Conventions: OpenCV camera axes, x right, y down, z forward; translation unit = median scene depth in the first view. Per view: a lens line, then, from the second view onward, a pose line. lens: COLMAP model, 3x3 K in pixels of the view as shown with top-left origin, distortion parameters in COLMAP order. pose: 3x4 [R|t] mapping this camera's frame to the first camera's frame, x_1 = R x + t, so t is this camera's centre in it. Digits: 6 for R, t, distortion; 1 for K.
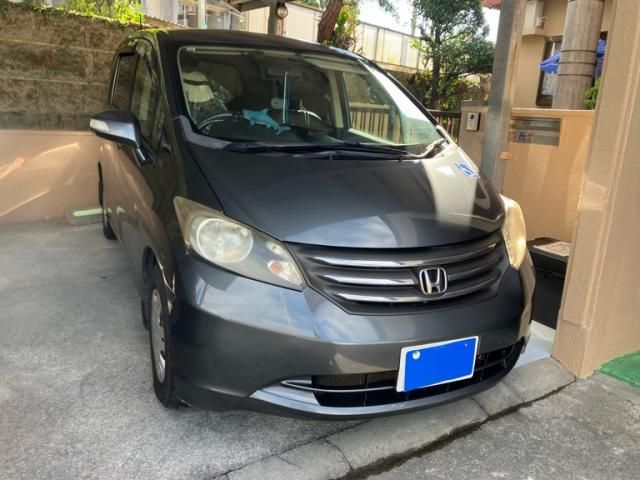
lens RADIAL K [[526.0, 0, 320.0], [0, 526.0, 240.0], [0, 0, 1]] dist [0.133793, -0.548536]
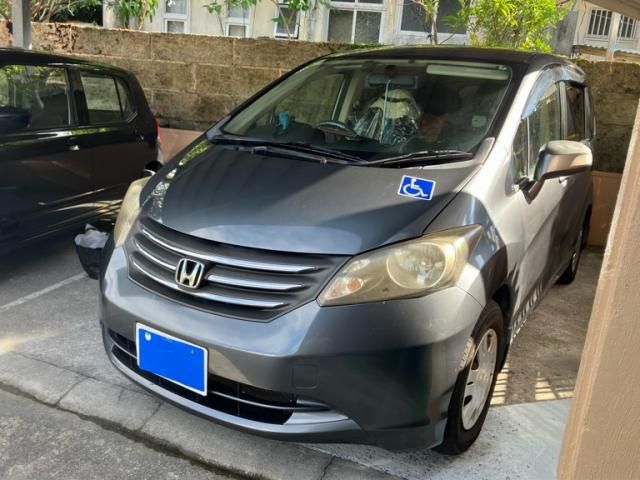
lens RADIAL K [[526.0, 0, 320.0], [0, 526.0, 240.0], [0, 0, 1]] dist [0.133793, -0.548536]
pose [[0.572464, 0.185401, -0.798694, 0.995112], [-0.250702, 0.967028, 0.044785, -0.072490], [0.780662, 0.174596, 0.600069, 0.551930]]
